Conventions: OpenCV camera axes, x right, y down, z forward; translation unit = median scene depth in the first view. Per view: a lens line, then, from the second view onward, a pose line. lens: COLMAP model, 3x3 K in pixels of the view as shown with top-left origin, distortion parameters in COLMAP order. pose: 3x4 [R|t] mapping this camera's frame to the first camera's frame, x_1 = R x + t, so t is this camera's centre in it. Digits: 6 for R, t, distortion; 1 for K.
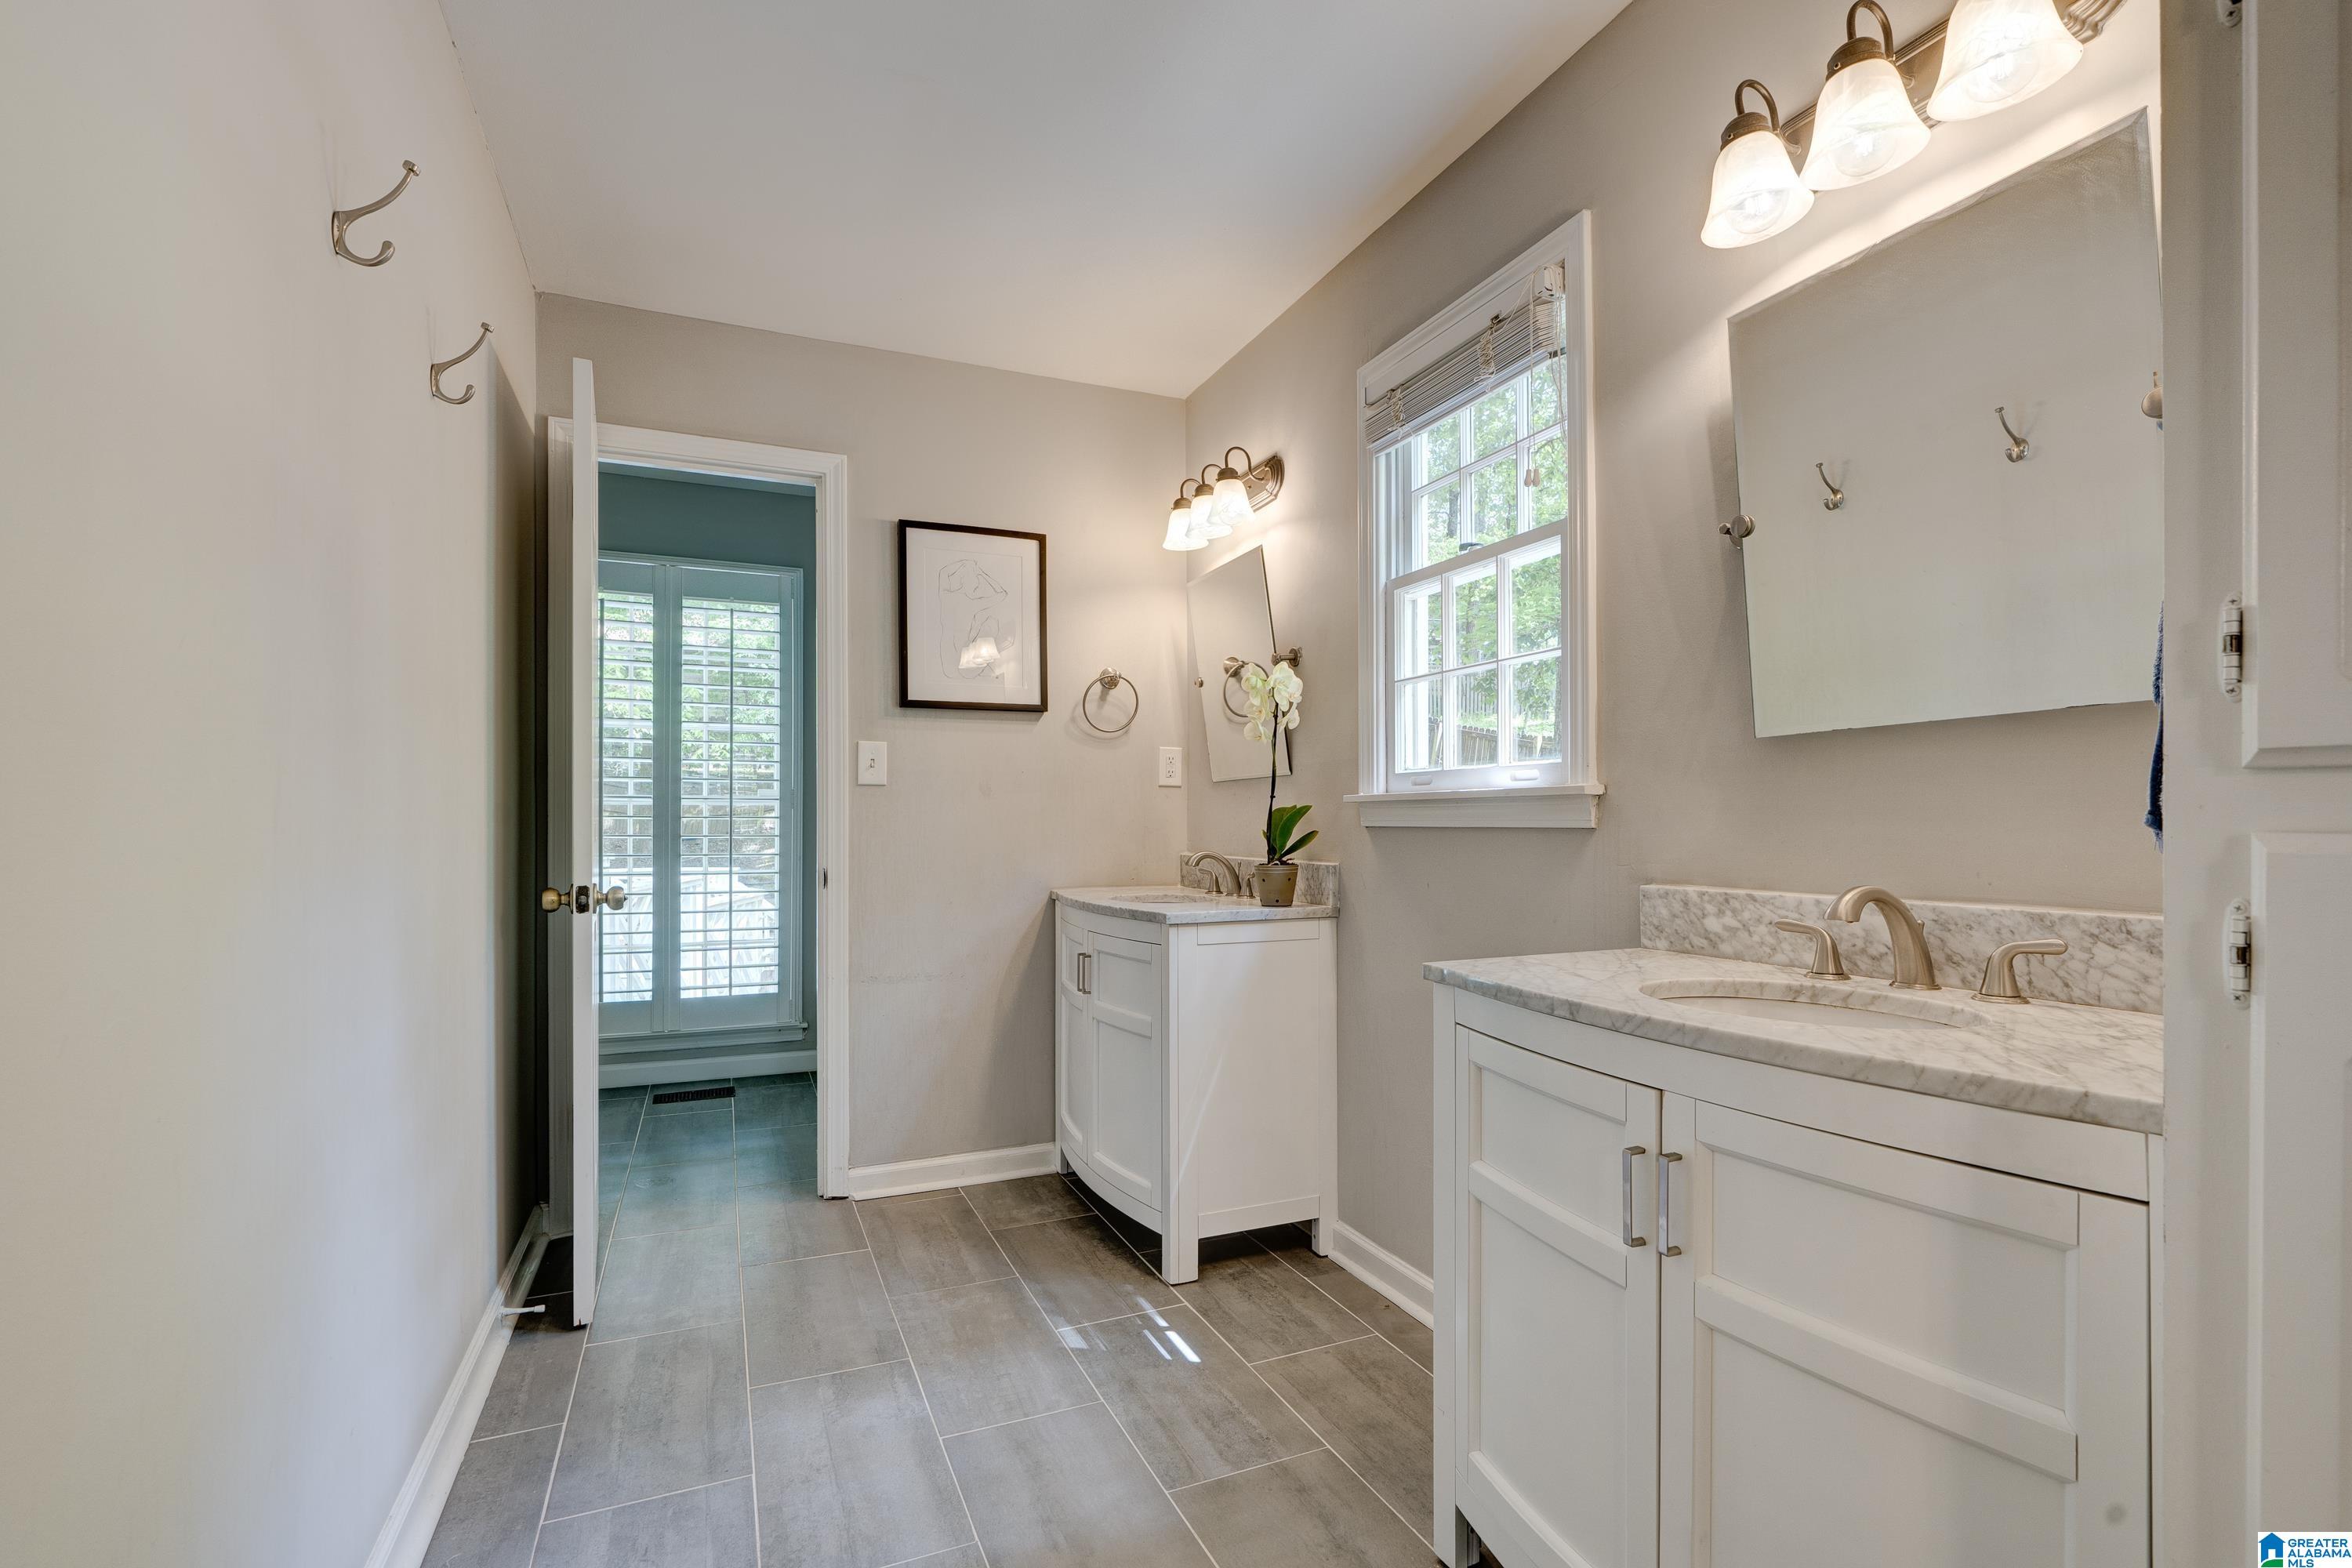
lens RADIAL K [[1079.4, 0, 1174.0], [0, 1079.4, 801.7], [0, 0, 1]] dist [-0.004374, -0.000110]
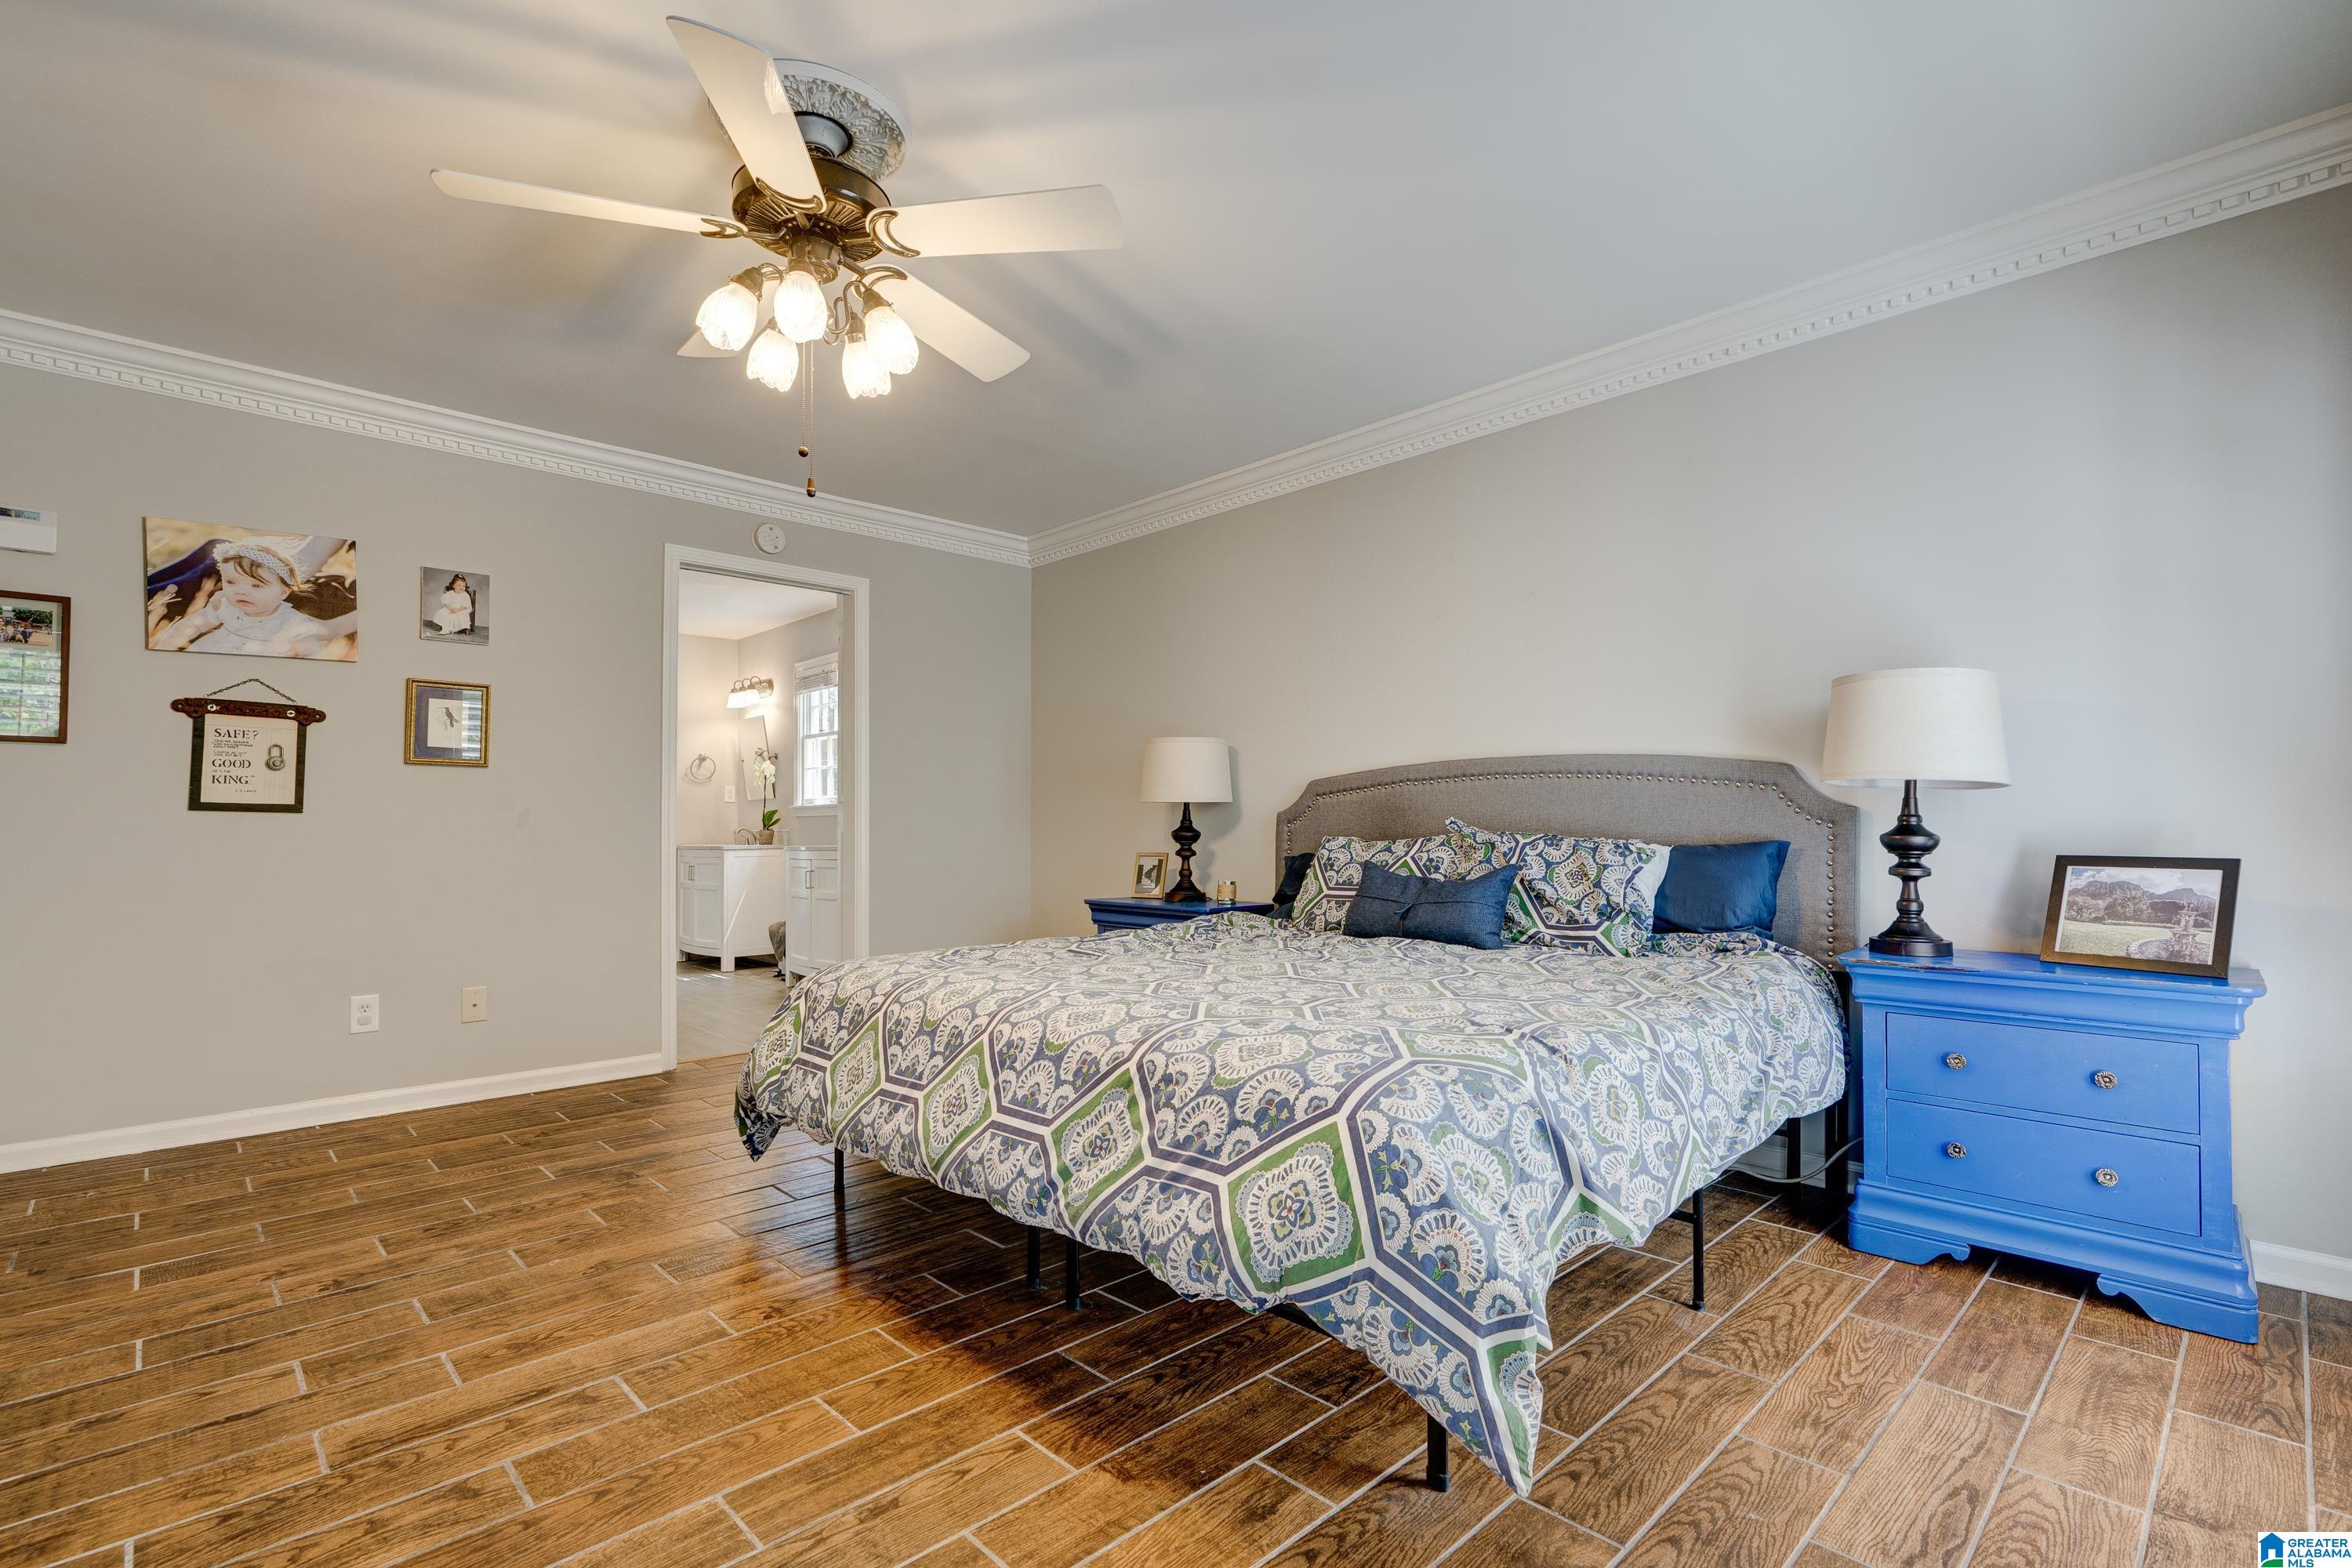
lens RADIAL K [[1079.4, 0, 1167.7], [0, 1079.4, 790.5], [0, 0, 1]] dist [-0.004374, -0.000110]
pose [[0.938165, 0.008242, 0.346090, 0.102344], [0.000112, 0.999709, -0.024112, 0.021258], [-0.346188, 0.022660, 0.937892, -2.021651]]
